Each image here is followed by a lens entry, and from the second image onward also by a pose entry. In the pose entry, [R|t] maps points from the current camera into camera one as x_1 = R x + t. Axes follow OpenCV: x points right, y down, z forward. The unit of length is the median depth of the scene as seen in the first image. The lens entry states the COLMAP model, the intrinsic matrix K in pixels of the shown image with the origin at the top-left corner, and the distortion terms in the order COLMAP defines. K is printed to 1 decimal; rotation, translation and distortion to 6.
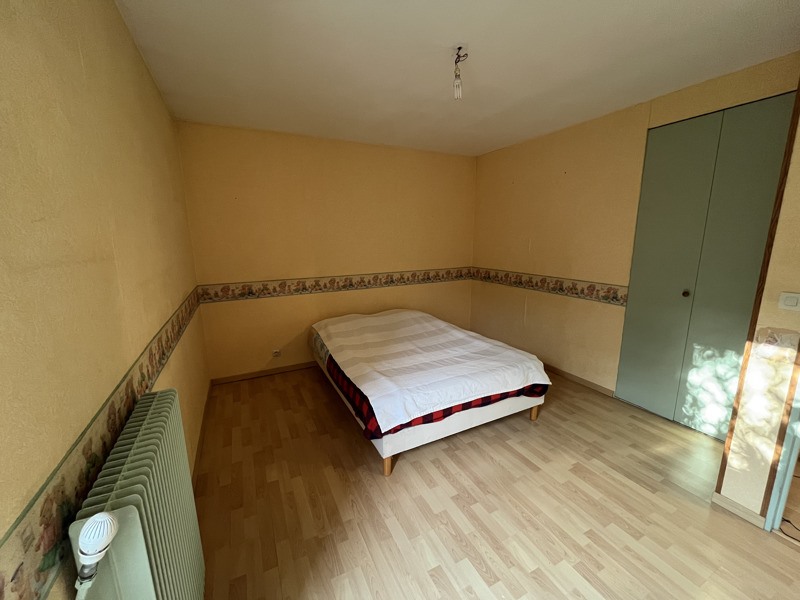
lens RADIAL K [[323.6, 0, 395.7], [0, 323.6, 298.9], [0, 0, 1]] dist [-0.001967, -0.000328]
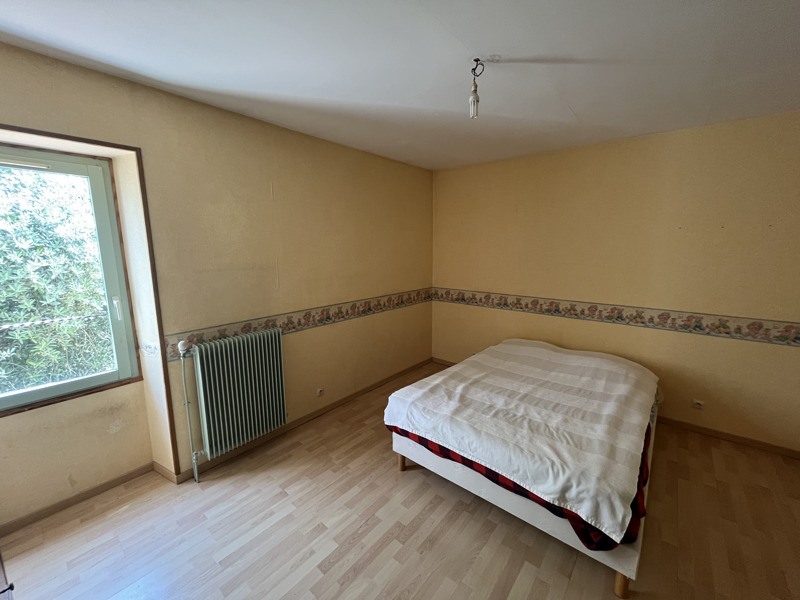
lens RADIAL K [[323.6, 0, 395.0], [0, 323.6, 300.5], [0, 0, 1]] dist [-0.001967, -0.000328]
pose [[0.395370, 0.164126, -0.903740, 0.808272], [-0.184083, 0.978103, 0.097098, -0.125857], [0.899887, 0.127974, 0.416925, 0.409261]]
